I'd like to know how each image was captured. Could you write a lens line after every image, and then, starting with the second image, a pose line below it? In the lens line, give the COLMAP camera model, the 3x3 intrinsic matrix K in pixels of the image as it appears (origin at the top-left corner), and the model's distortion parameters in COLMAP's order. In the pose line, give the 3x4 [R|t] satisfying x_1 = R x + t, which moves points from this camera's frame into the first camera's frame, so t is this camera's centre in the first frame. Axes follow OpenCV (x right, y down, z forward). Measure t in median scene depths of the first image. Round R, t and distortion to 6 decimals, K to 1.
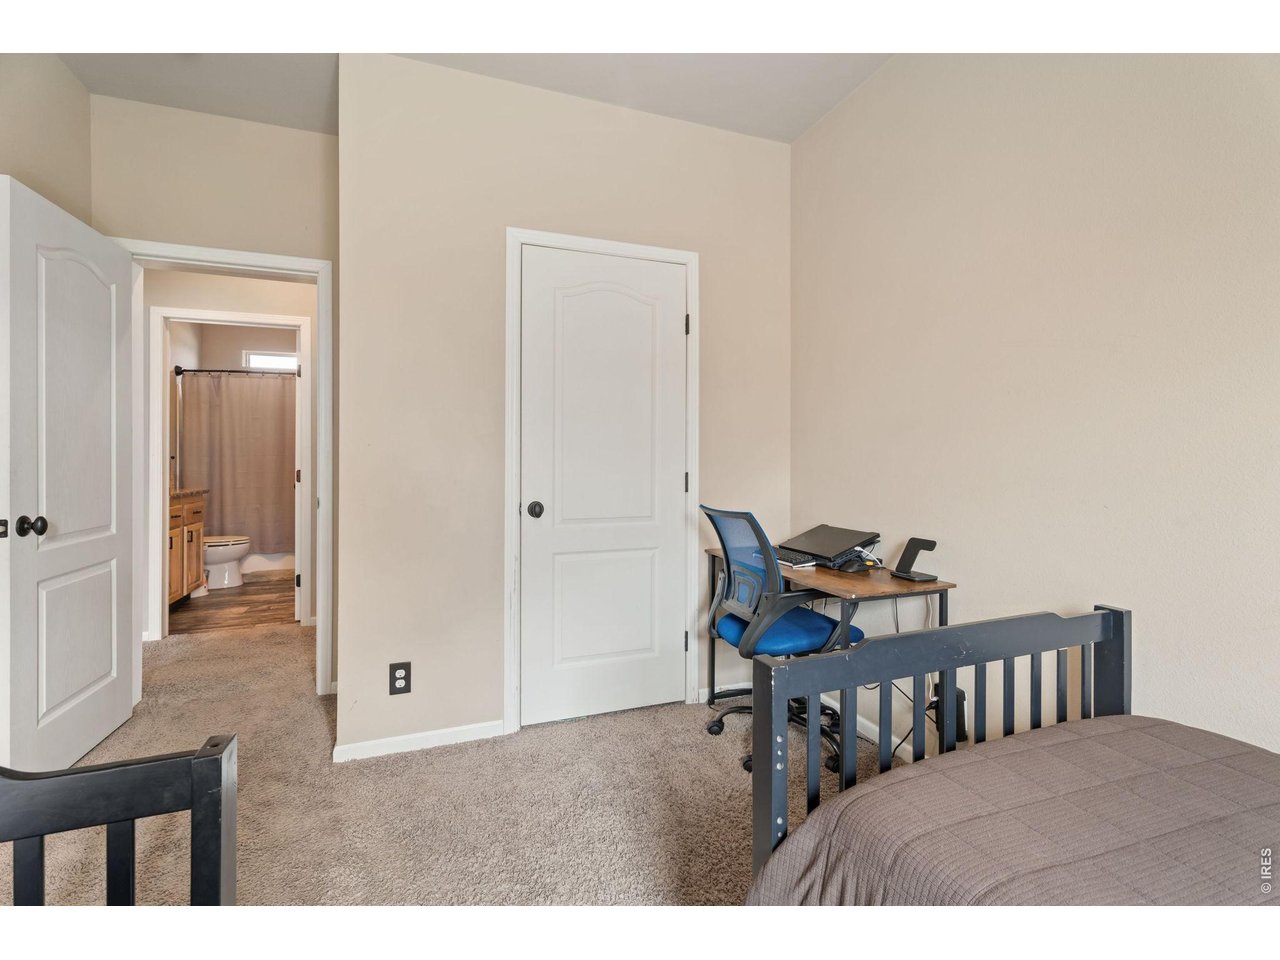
lens RADIAL K [[561.8, 0, 640.0], [0, 561.8, 480.0], [0, 0, 1]] dist [0.000466, 0.000200]
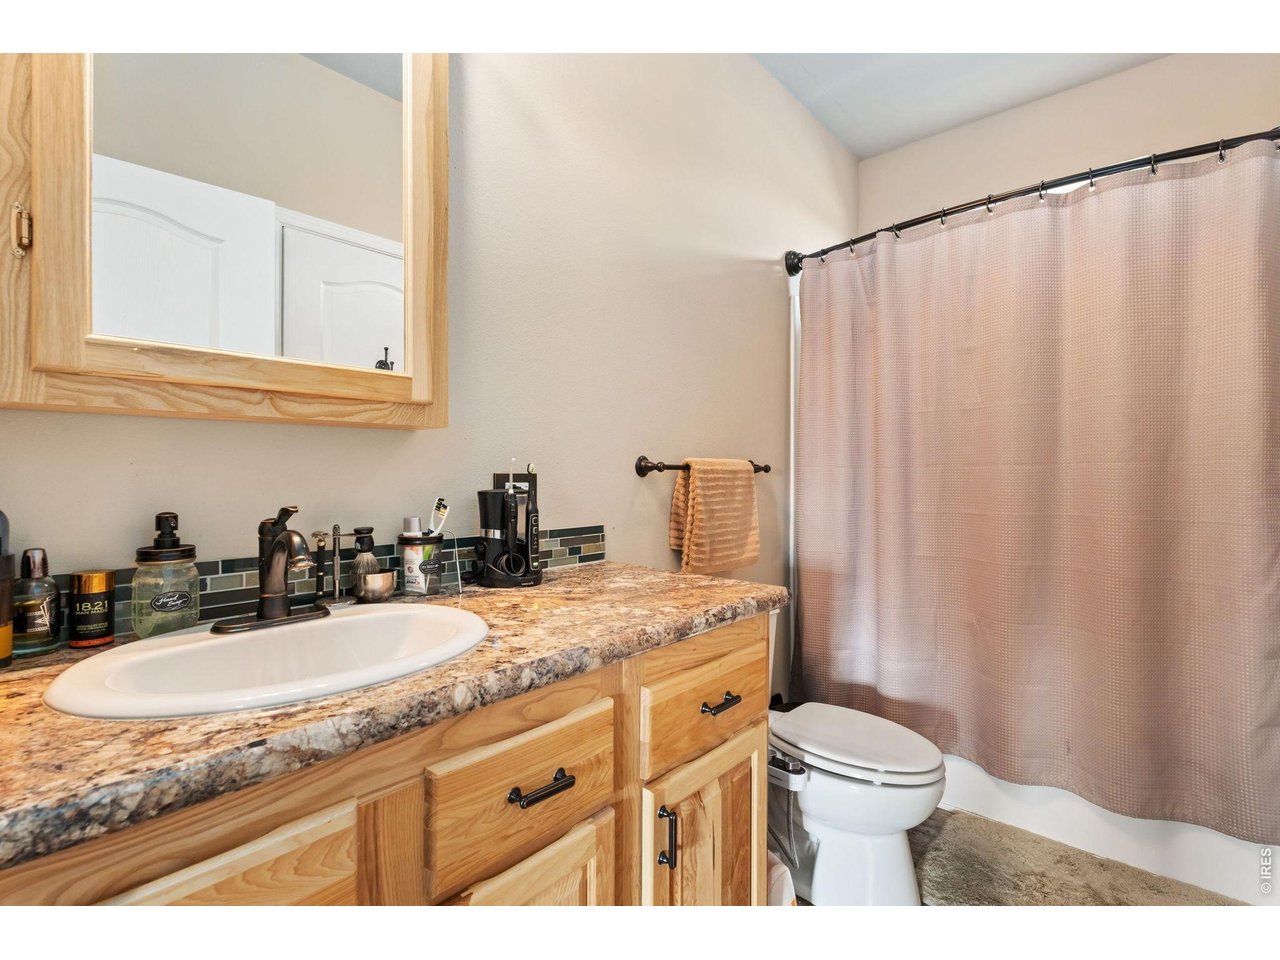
lens RADIAL K [[561.8, 0, 640.0], [0, 561.8, 480.0], [0, 0, 1]] dist [0.000466, 0.000200]
pose [[0.471315, -0.008704, -0.881922, -0.481475], [-0.041283, 0.998638, -0.031918, -0.011082], [0.880998, 0.051452, 0.470314, 0.677913]]
